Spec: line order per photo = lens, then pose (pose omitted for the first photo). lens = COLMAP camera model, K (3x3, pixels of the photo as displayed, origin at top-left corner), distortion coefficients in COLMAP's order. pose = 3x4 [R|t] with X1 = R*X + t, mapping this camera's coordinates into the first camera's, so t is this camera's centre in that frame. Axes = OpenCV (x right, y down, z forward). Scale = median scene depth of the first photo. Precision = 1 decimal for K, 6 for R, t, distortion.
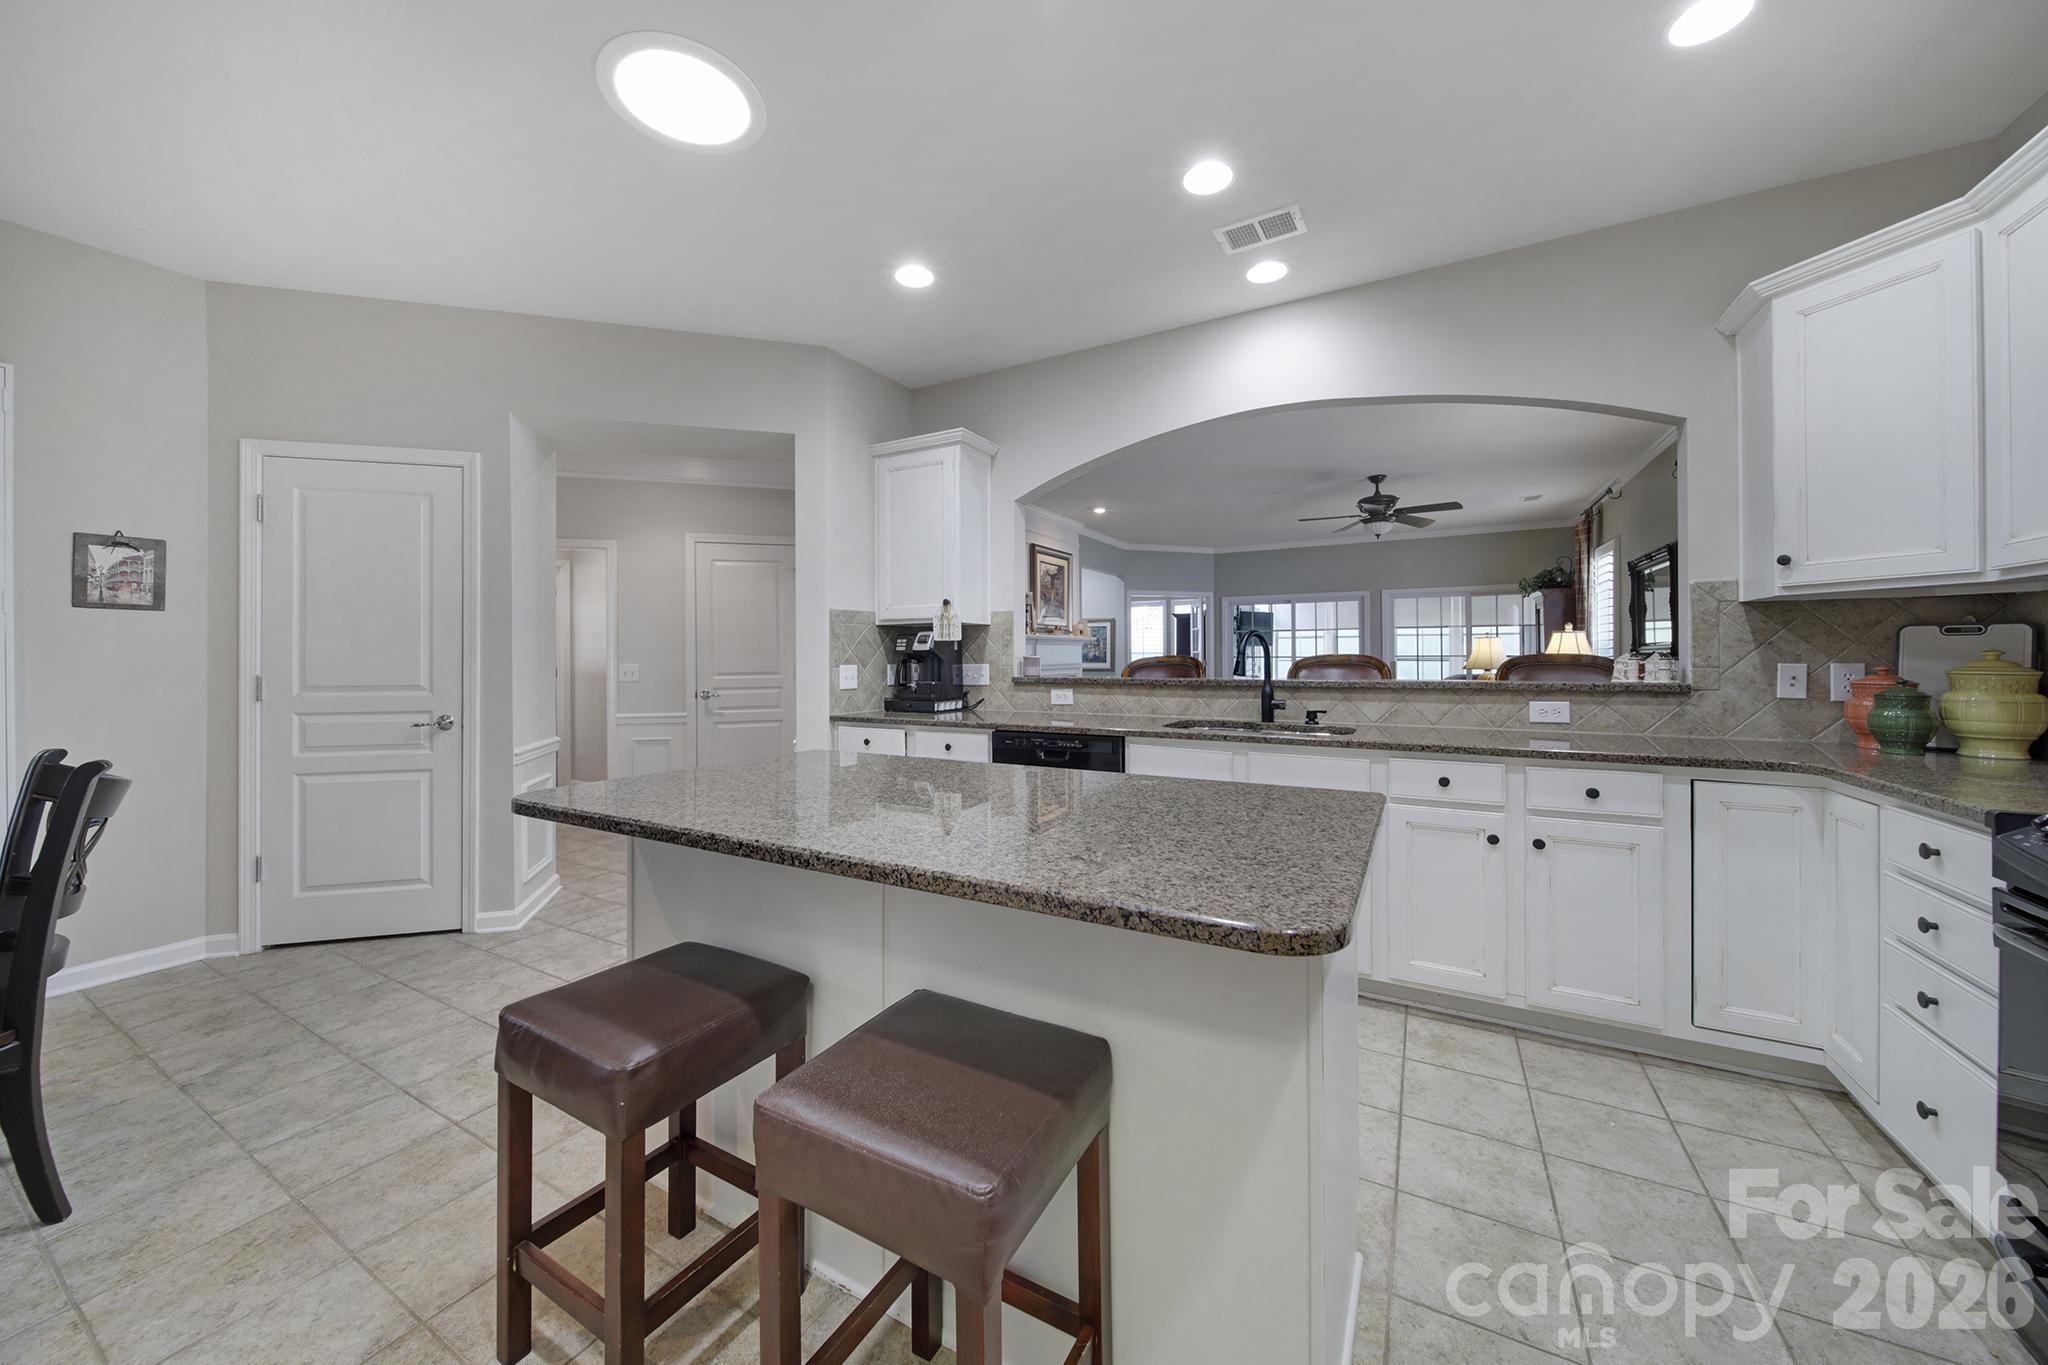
lens RADIAL K [[716.5, 0, 1018.9], [0, 716.5, 653.8], [0, 0, 1]] dist [-0.003932, -0.000666]
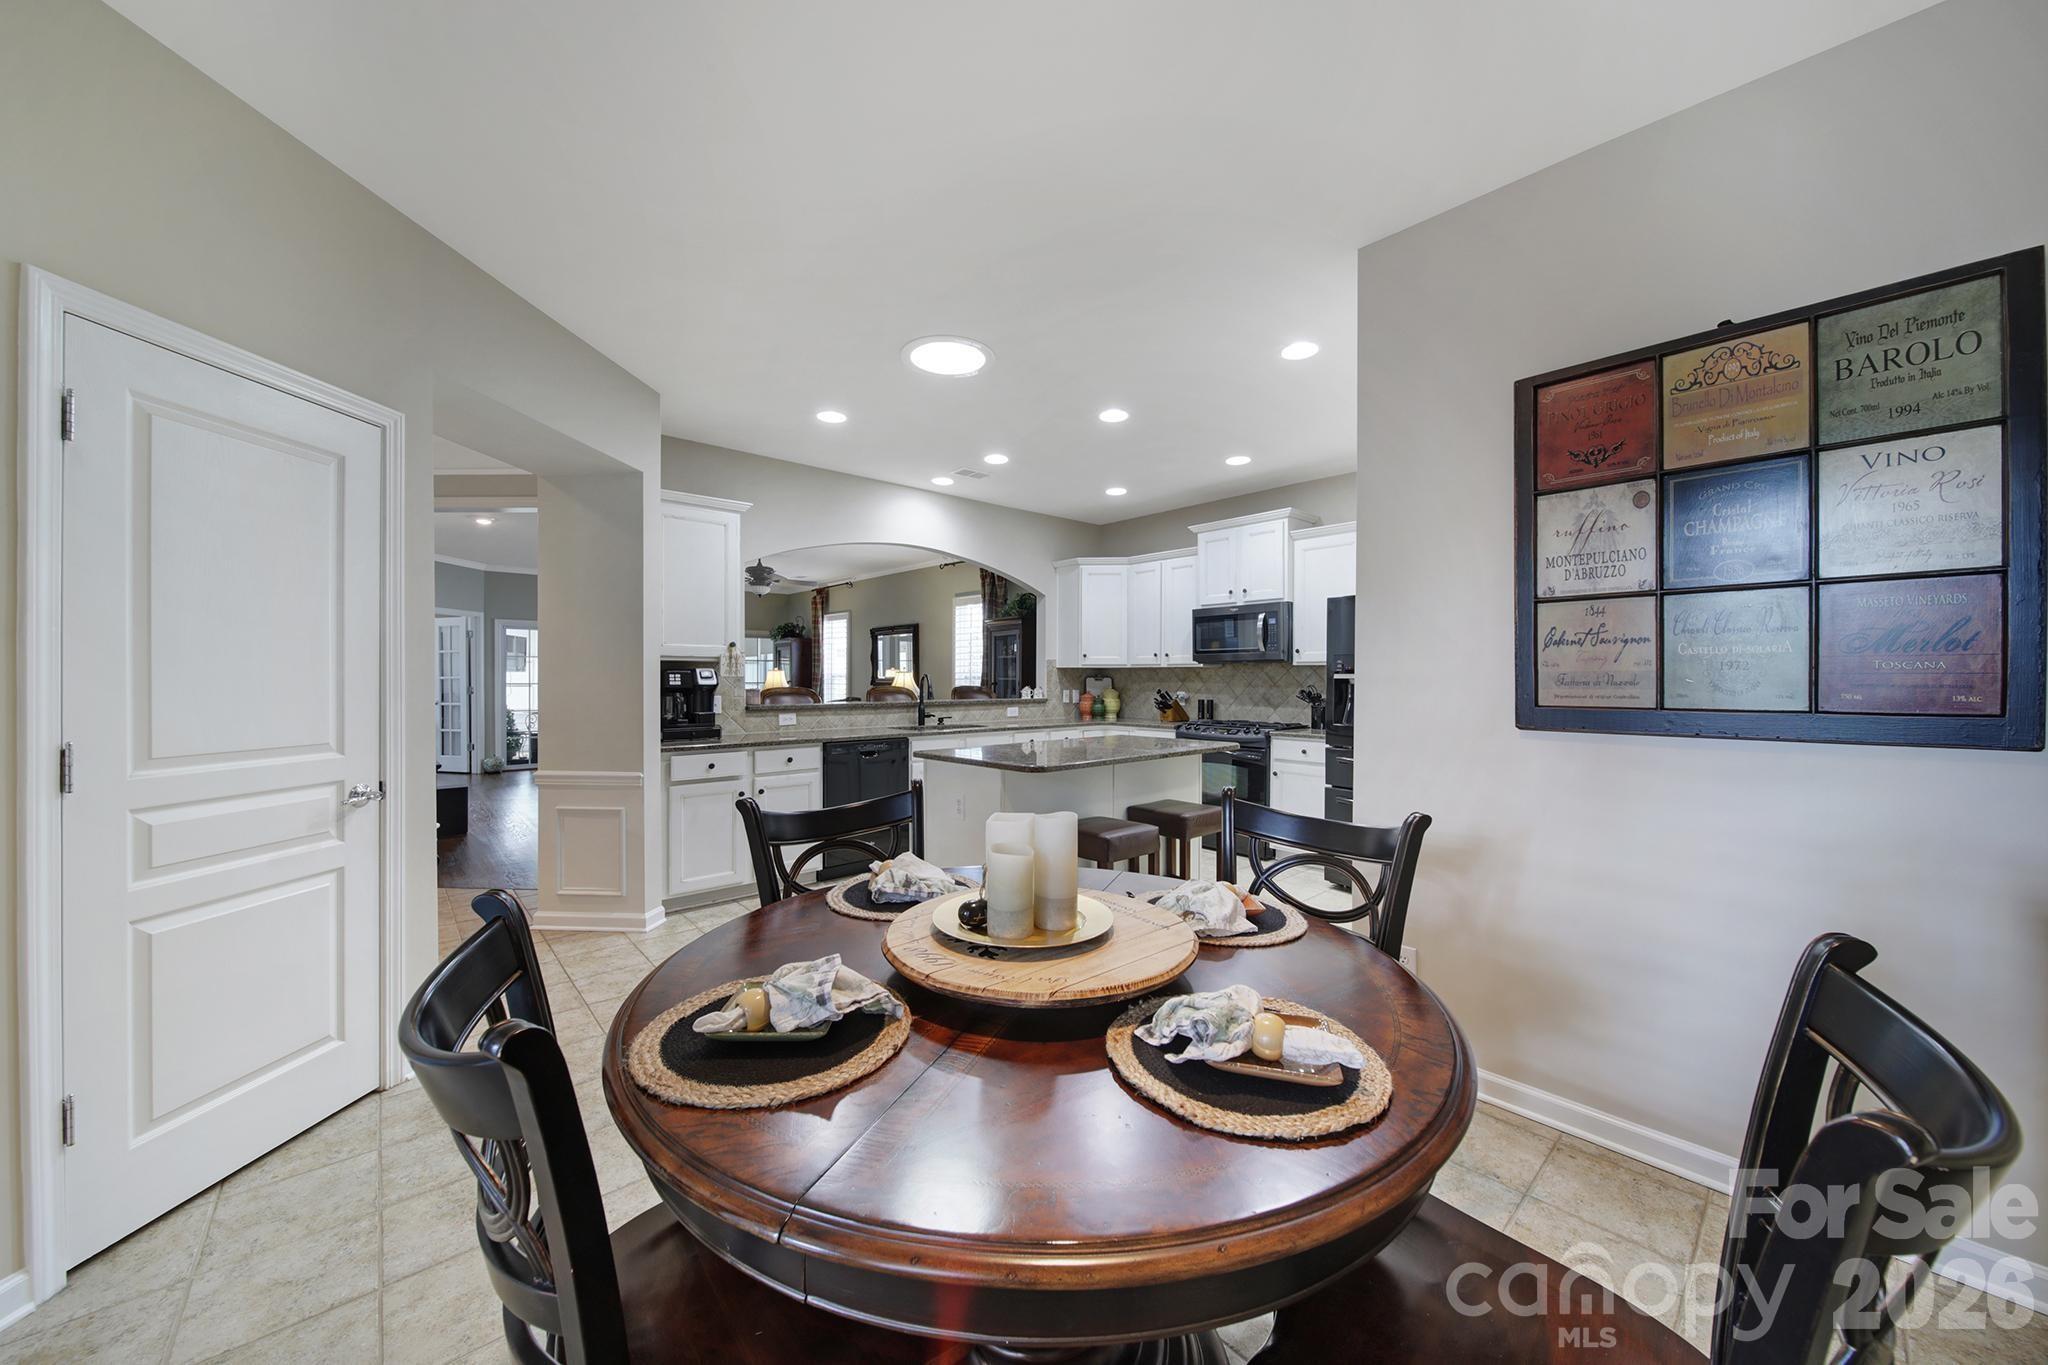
lens RADIAL K [[716.5, 0, 1023.9], [0, 716.5, 681.9], [0, 0, 1]] dist [-0.003932, -0.000666]
pose [[0.327808, 0.000316, 0.944744, -1.318839], [-0.007560, 0.999969, 0.002289, -0.019476], [-0.944714, -0.007893, 0.327801, 0.189935]]
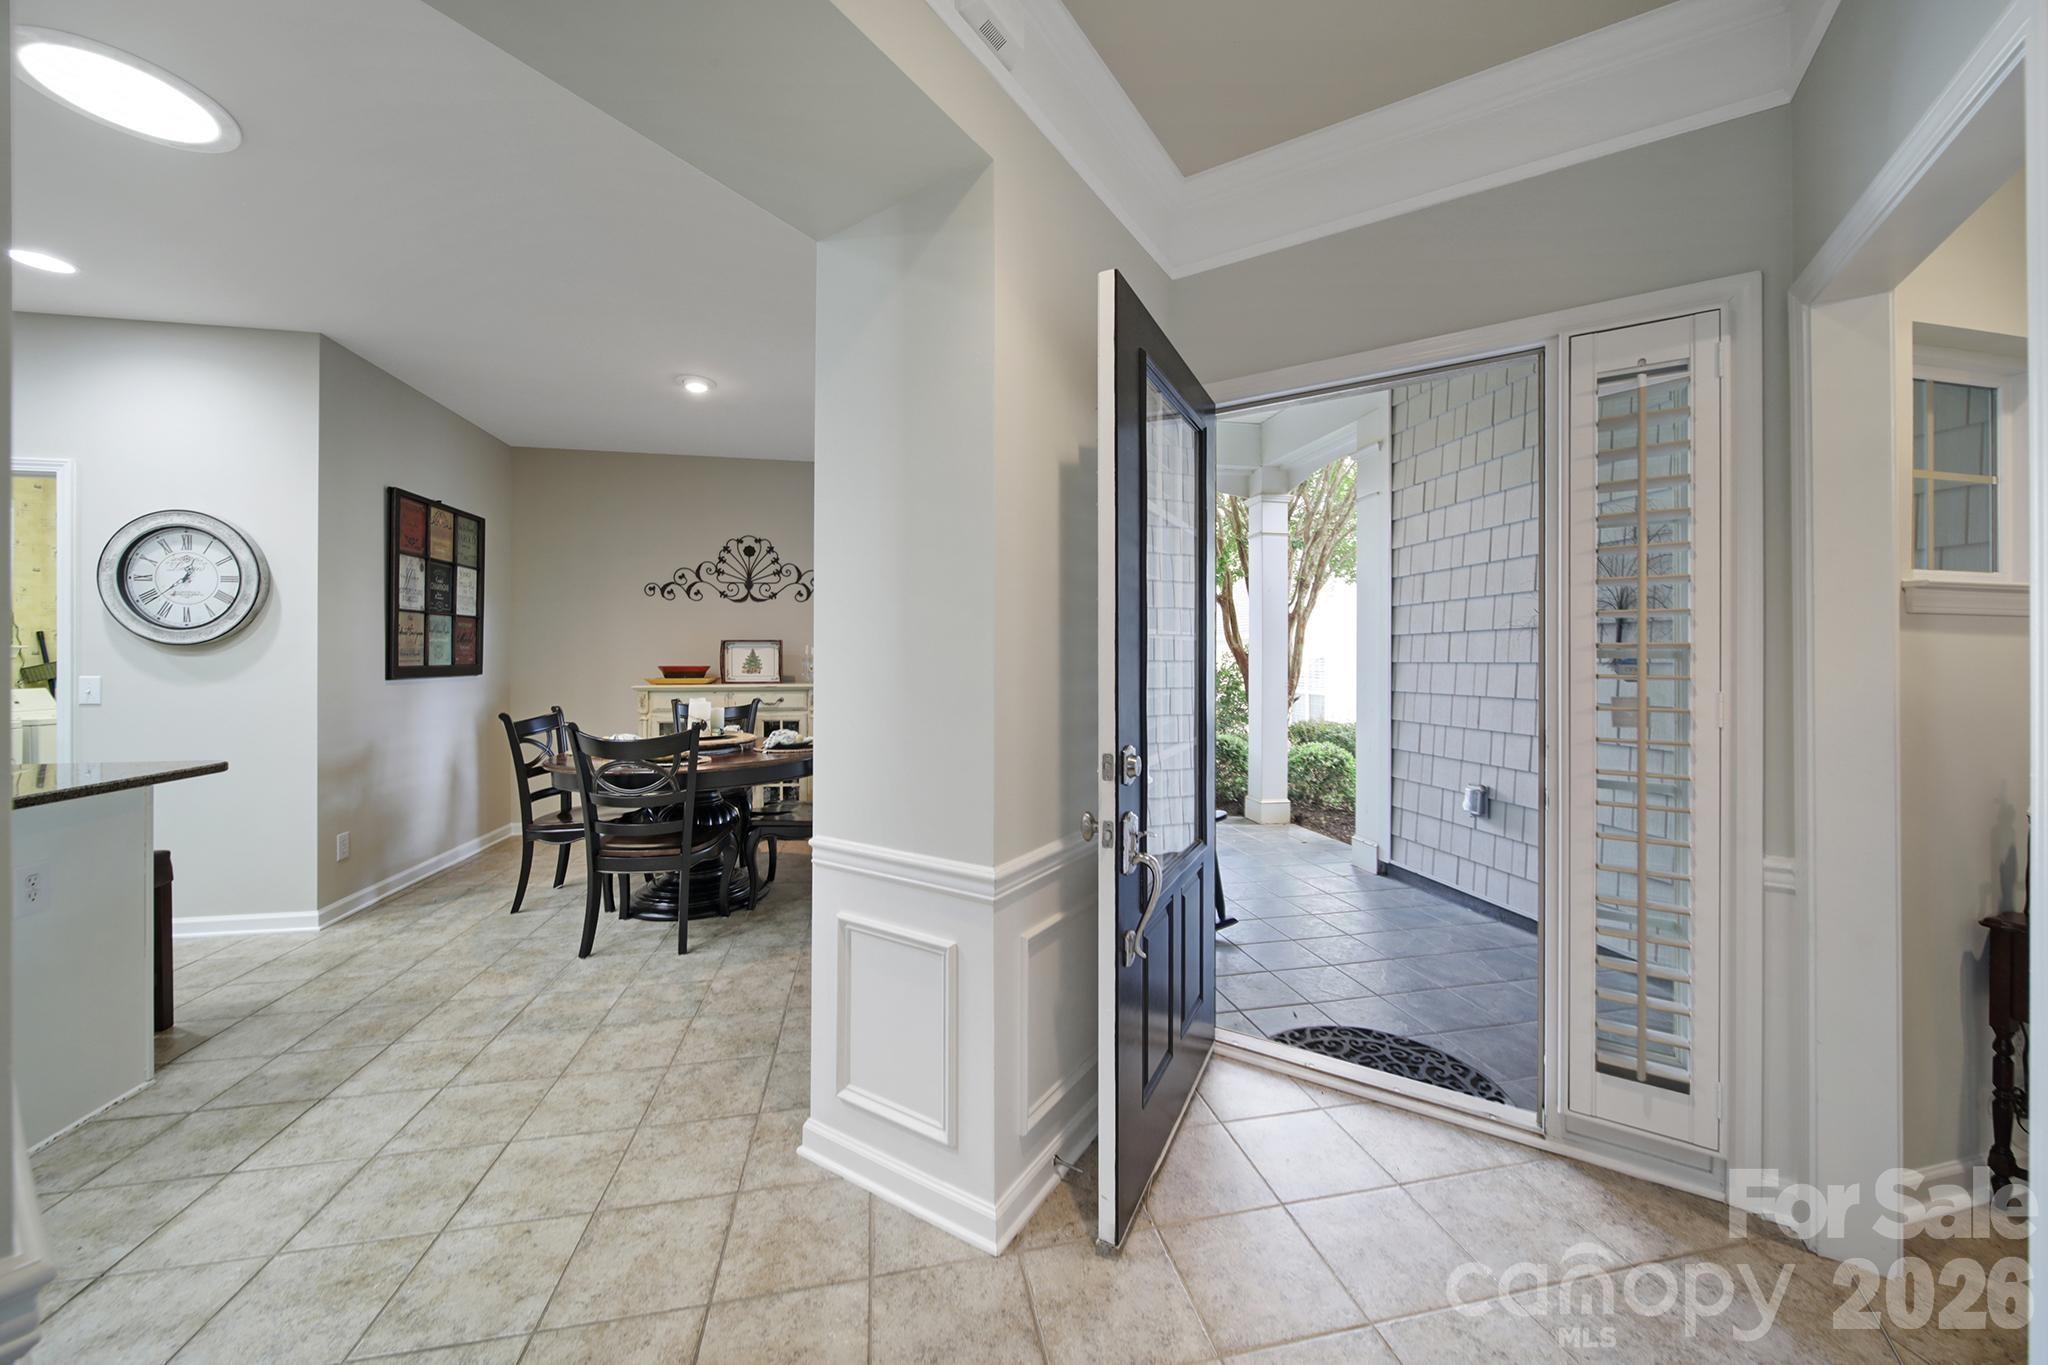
lens RADIAL K [[716.5, 0, 1025.1], [0, 716.5, 657.3], [0, 0, 1]] dist [-0.003932, -0.000666]
pose [[-0.756082, 0.004115, -0.654464, -0.506555], [0.005997, 0.999982, -0.000640, -0.006520], [0.654449, -0.004409, -0.756093, 1.684781]]
